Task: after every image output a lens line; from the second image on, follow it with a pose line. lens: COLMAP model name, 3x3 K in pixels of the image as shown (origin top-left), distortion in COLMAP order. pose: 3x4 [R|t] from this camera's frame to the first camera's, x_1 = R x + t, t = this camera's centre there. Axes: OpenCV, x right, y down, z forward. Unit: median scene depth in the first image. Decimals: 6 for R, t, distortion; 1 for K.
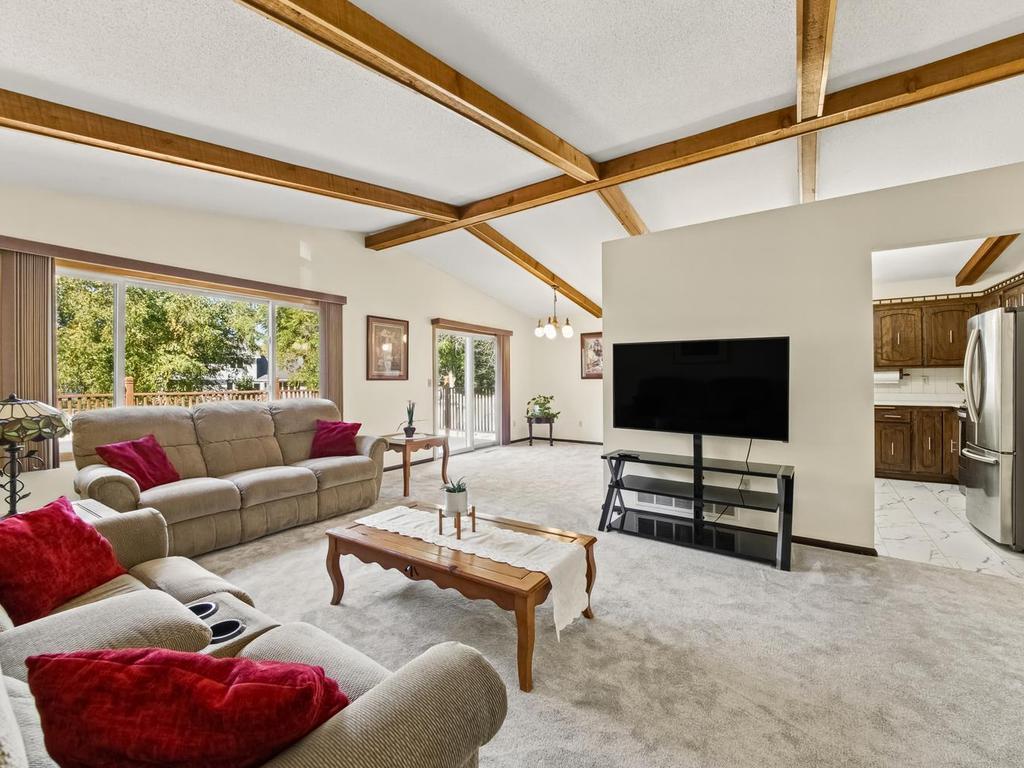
lens RADIAL K [[438.9, 0, 506.2], [0, 438.9, 379.8], [0, 0, 1]] dist [0.002284, -0.000025]
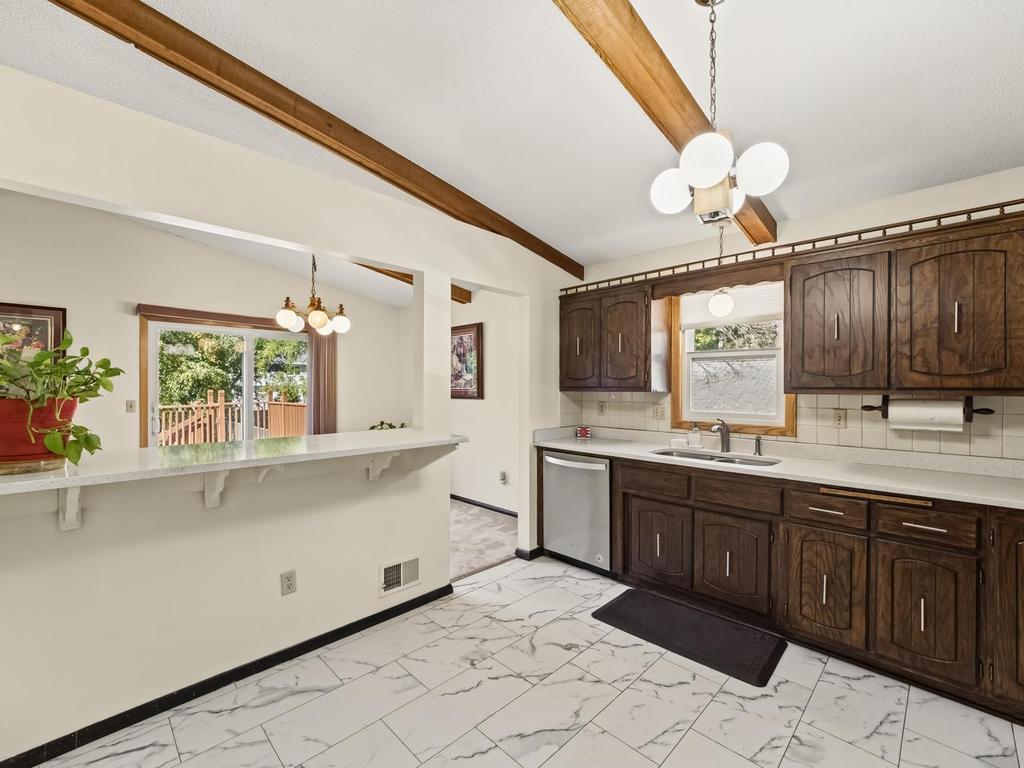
lens RADIAL K [[438.9, 0, 518.4], [0, 438.9, 389.7], [0, 0, 1]] dist [0.002284, -0.000025]
pose [[0.983875, 0.009484, -0.178606, 0.409072], [-0.008233, 0.999936, 0.007748, -0.021378], [0.178669, -0.006153, 0.983890, 0.388218]]
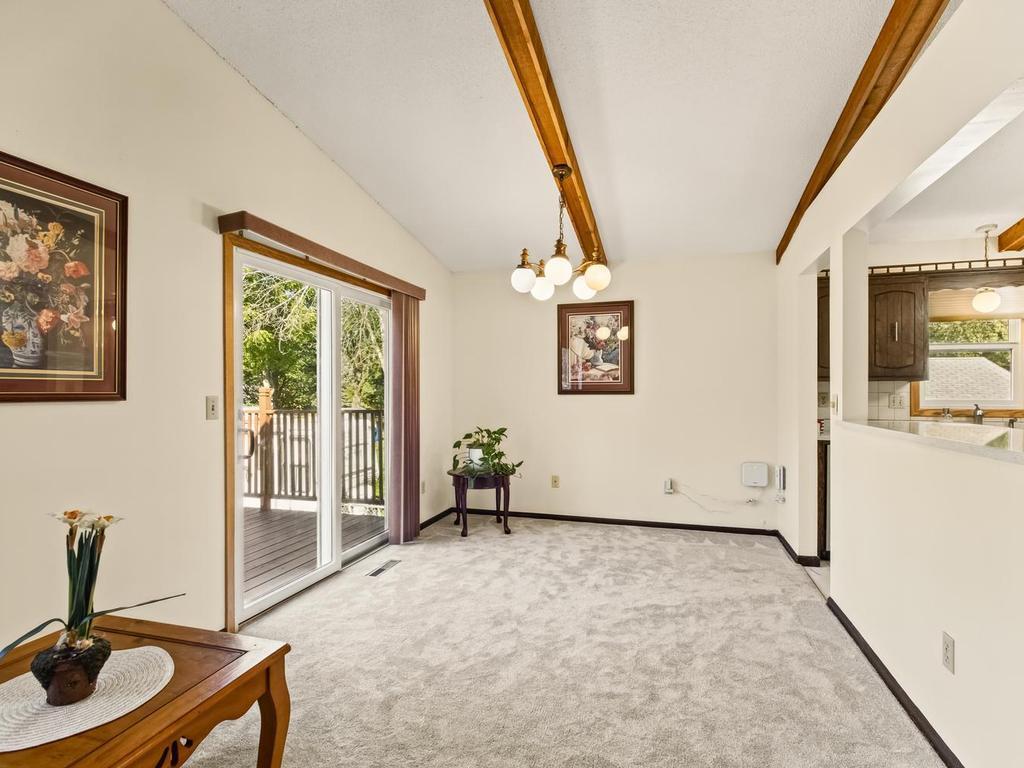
lens RADIAL K [[518.8, 0, 520.6], [0, 518.8, 388.2], [0, 0, 1]] dist [0.018671, 0.000057]
pose [[0.945944, 0.007456, 0.324243, -0.068724], [-0.005237, 0.999957, -0.007716, -0.004177], [-0.324286, 0.005601, 0.945942, 0.458150]]
